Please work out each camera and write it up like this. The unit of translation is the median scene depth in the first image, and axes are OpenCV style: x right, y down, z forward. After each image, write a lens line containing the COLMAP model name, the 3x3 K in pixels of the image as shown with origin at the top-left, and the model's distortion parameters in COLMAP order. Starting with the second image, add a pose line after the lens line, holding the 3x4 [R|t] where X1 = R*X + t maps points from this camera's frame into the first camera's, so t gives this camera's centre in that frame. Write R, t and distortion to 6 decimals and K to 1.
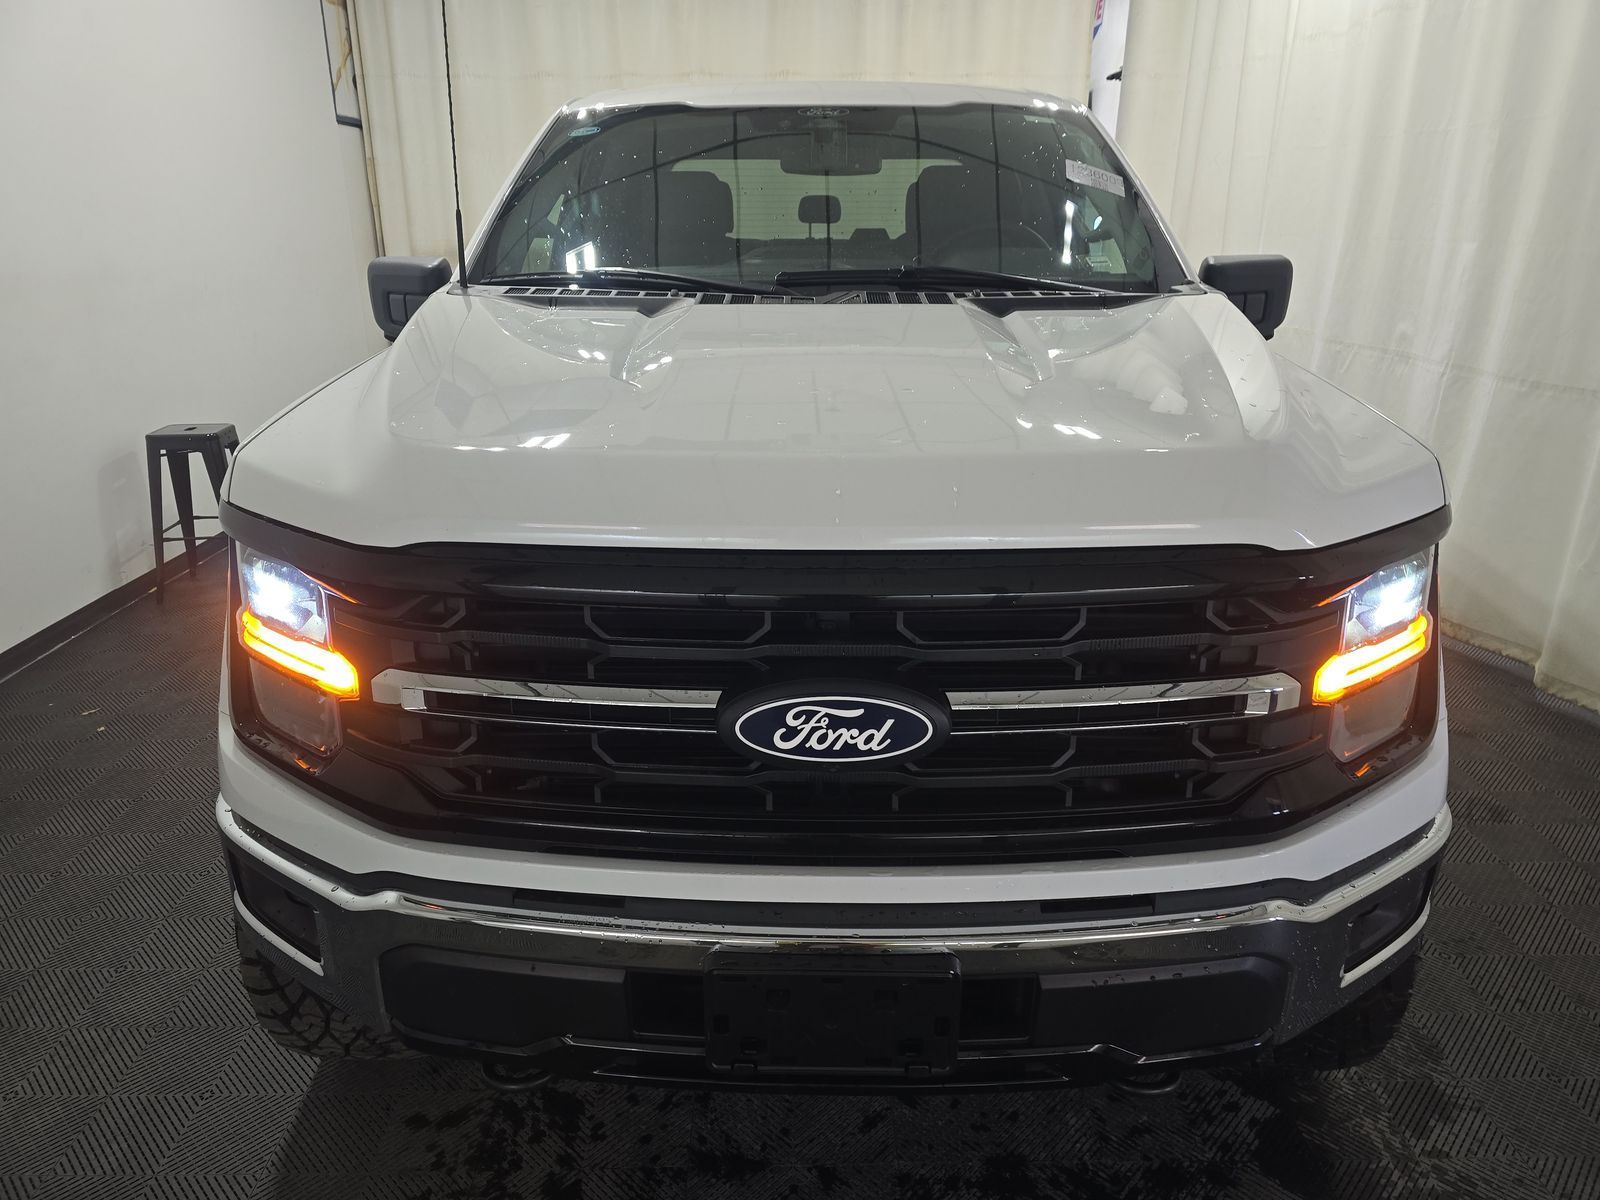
lens RADIAL K [[1060.3, 0, 802.6], [0, 1060.3, 602.7], [0, 0, 1]] dist [0.058799, -0.057598]
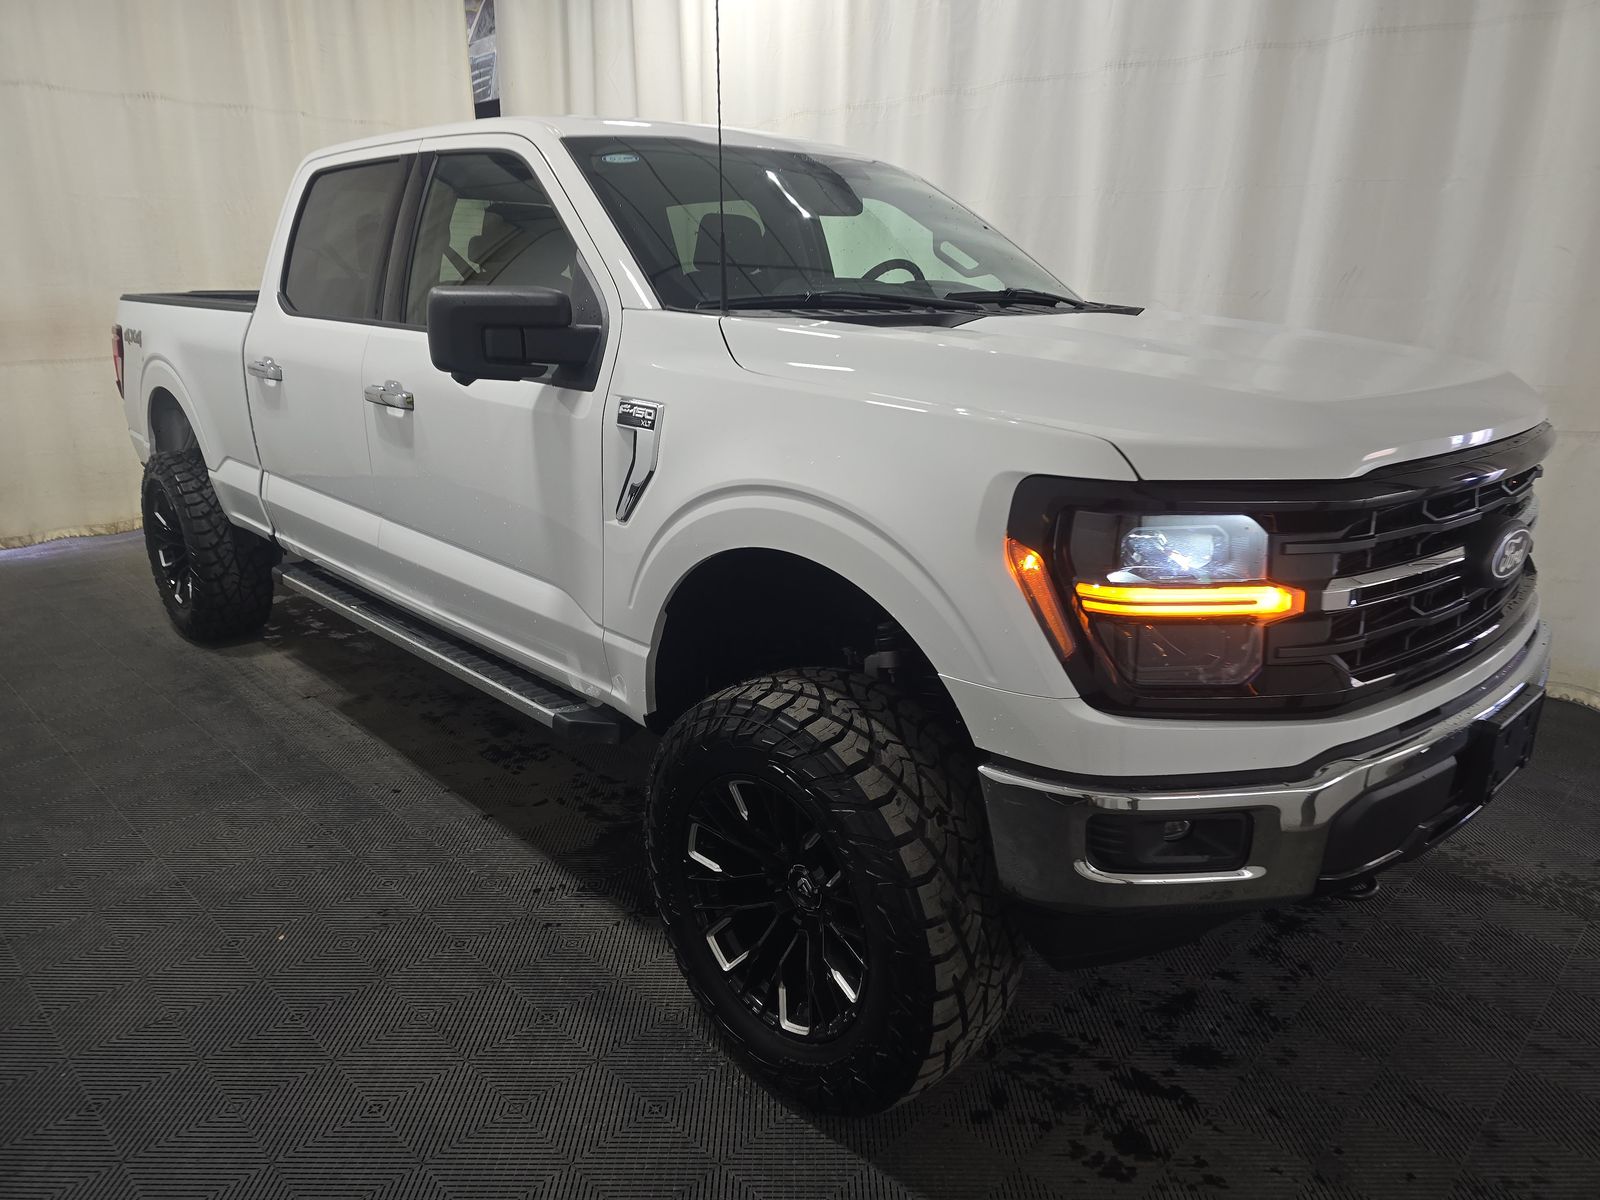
lens RADIAL K [[1060.3, 0, 802.6], [0, 1060.3, 602.7], [0, 0, 1]] dist [0.058799, -0.057598]
pose [[0.723286, -0.200502, 0.660800, -1.089261], [0.232476, 0.971763, 0.040397, -0.071070], [-0.650240, 0.124402, 0.749474, 0.300749]]
